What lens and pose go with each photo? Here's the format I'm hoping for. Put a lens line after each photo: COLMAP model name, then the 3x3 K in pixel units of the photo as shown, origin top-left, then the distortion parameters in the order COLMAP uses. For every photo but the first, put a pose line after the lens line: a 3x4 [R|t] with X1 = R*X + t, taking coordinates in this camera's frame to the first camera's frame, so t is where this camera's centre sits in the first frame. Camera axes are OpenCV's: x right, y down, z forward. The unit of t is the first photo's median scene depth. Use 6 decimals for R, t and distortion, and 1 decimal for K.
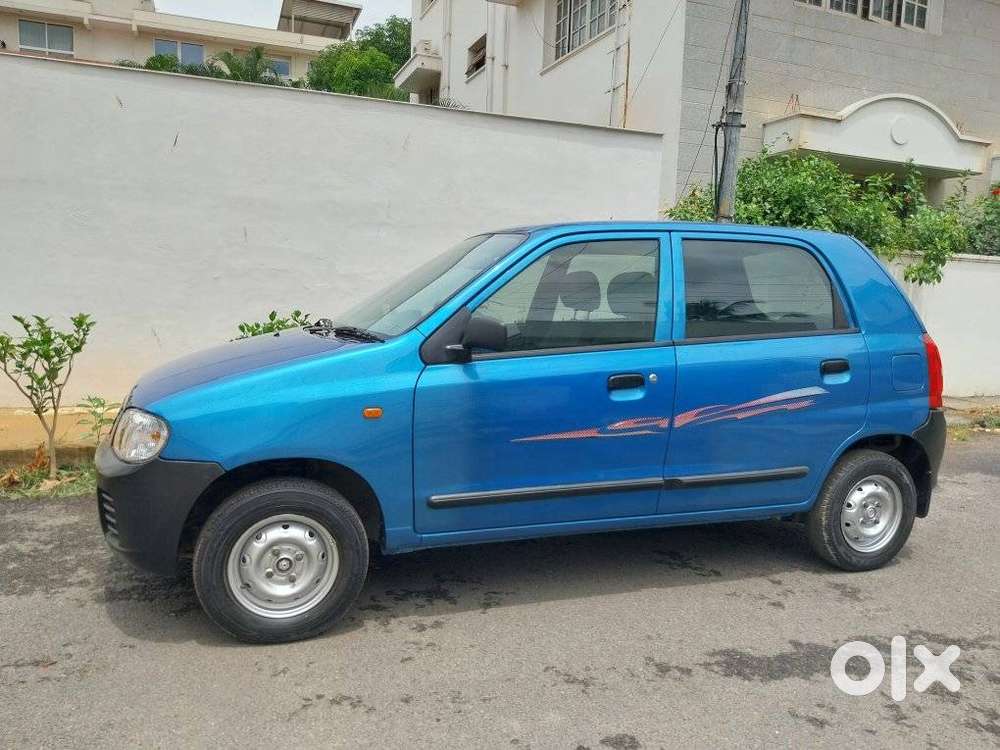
lens RADIAL K [[756.7, 0, 506.6], [0, 756.7, 379.6], [0, 0, 1]] dist [0.007016, -0.016523]
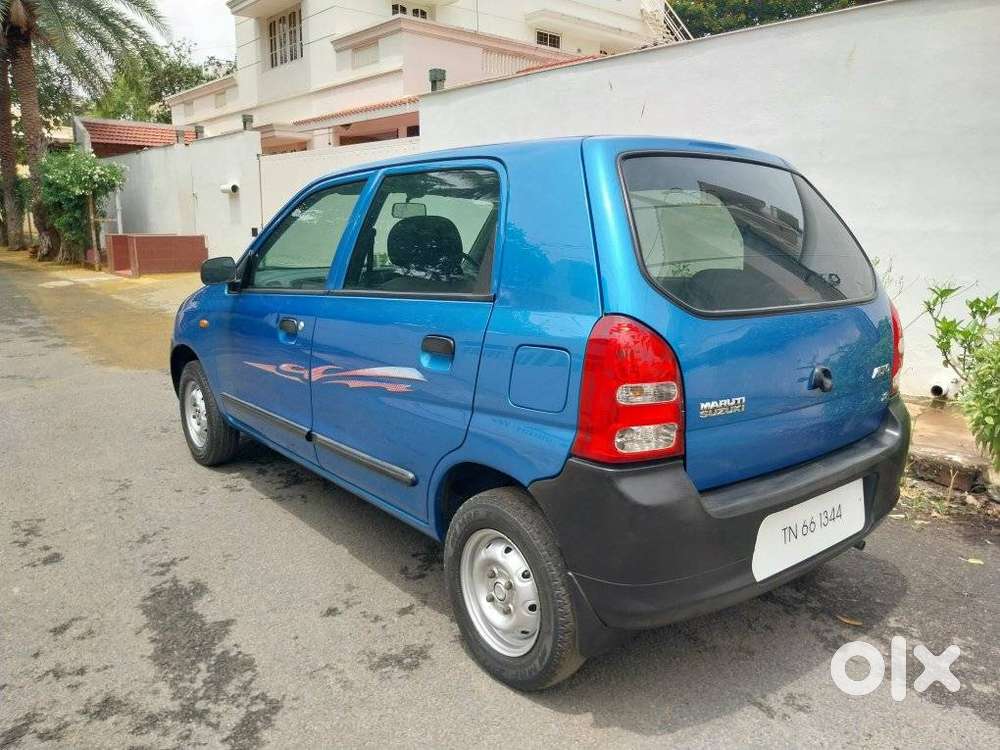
lens RADIAL K [[756.7, 0, 520.1], [0, 756.7, 375.8], [0, 0, 1]] dist [0.007016, -0.016523]
pose [[0.348755, 0.155278, -0.924261, 1.104608], [-0.114572, 0.985846, 0.122393, -0.082623], [0.930185, 0.063209, 0.361610, 0.830171]]
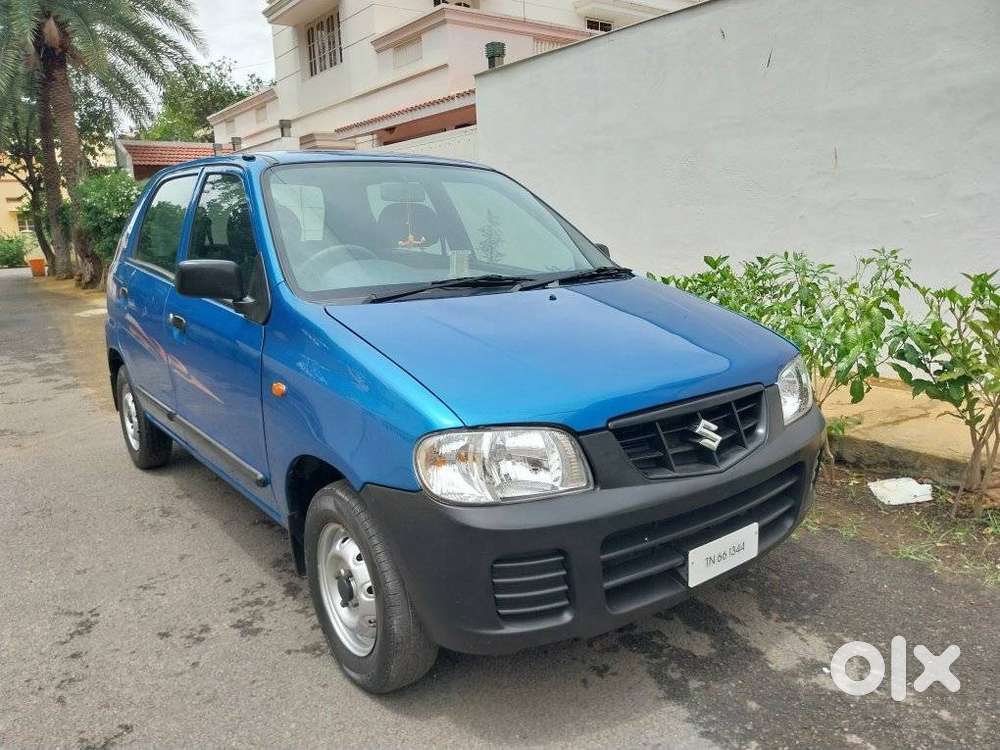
lens RADIAL K [[756.7, 0, 514.2], [0, 756.7, 376.0], [0, 0, 1]] dist [0.007016, -0.016523]
pose [[0.286422, 0.134971, -0.948549, 0.656417], [-0.068929, 0.990365, 0.120107, -0.073053], [0.955621, 0.030982, 0.292966, 0.877222]]
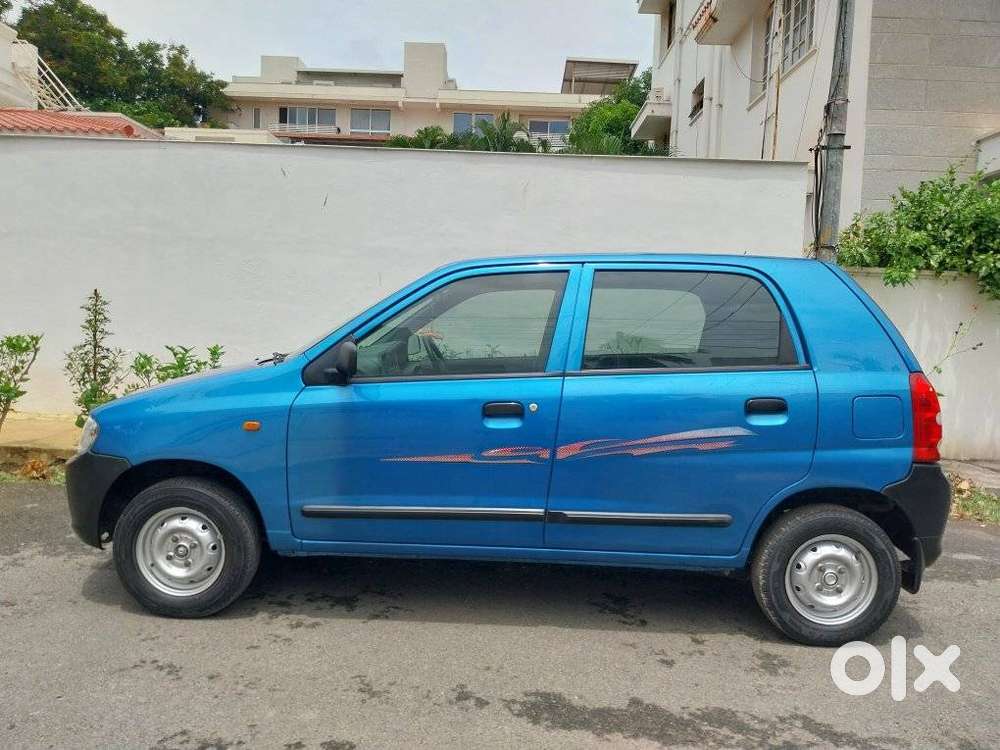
lens RADIAL K [[756.7, 0, 503.8], [0, 756.7, 368.4], [0, 0, 1]] dist [0.007016, -0.016523]
pose [[0.930281, 0.019582, -0.366324, 0.475659], [-0.046173, 0.996883, -0.063968, 0.010808], [0.363930, 0.076422, 0.928286, 0.051404]]
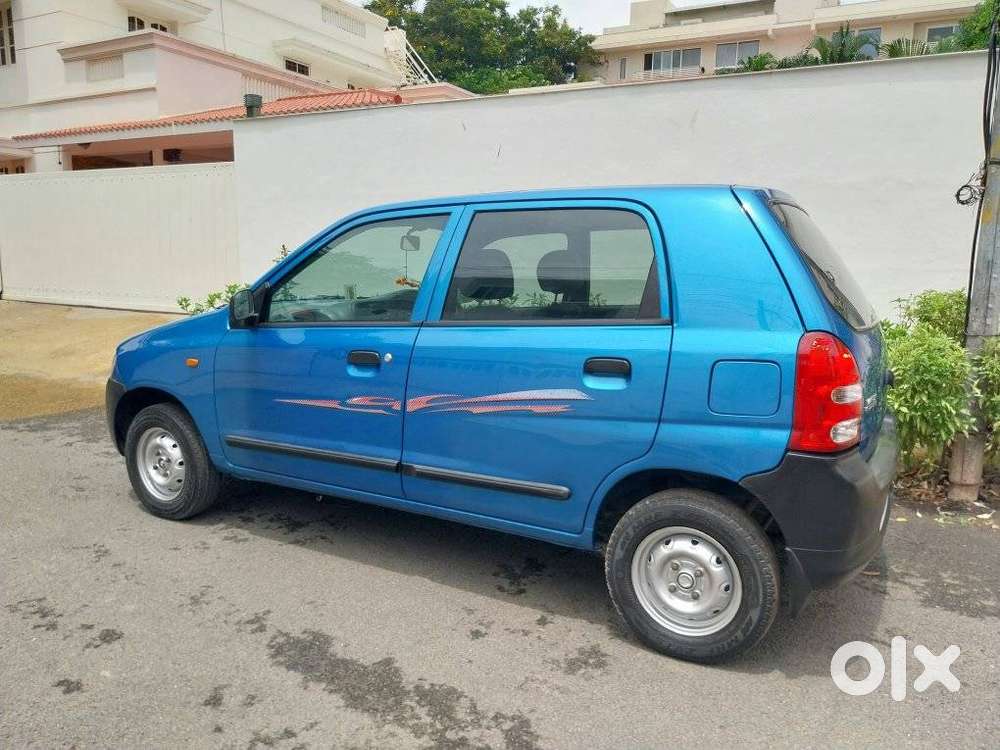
lens RADIAL K [[756.7, 0, 513.6], [0, 756.7, 376.5], [0, 0, 1]] dist [0.007016, -0.016523]
pose [[0.657102, 0.093490, -0.747982, 0.945360], [-0.088390, 0.994990, 0.046713, -0.034239], [0.748602, 0.035419, 0.662073, 0.431448]]
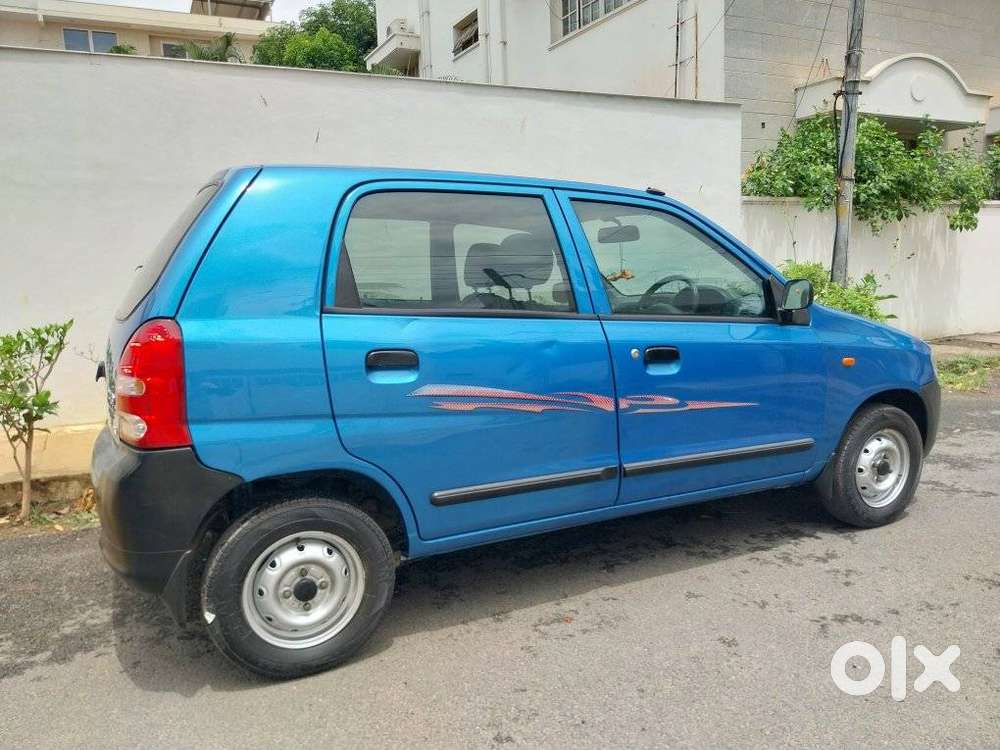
lens RADIAL K [[756.7, 0, 508.5], [0, 756.7, 381.6], [0, 0, 1]] dist [0.007016, -0.016523]
pose [[0.992473, -0.085321, 0.087850, -0.555168], [0.082274, 0.995895, 0.037739, -0.015579], [-0.090709, -0.030227, 0.995419, -0.064933]]
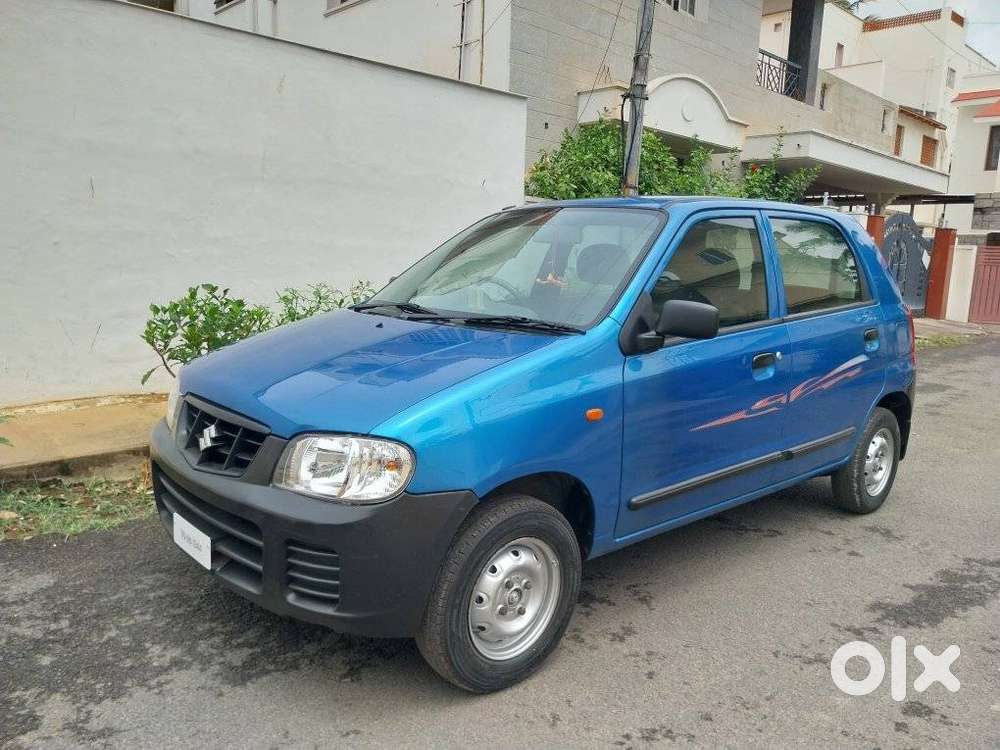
lens RADIAL K [[756.7, 0, 517.1], [0, 756.7, 381.0], [0, 0, 1]] dist [0.007016, -0.016523]
pose [[0.923170, -0.063456, 0.379117, -0.476398], [0.041585, 0.996978, 0.065610, -0.045416], [-0.382135, -0.044803, 0.923020, 0.169580]]
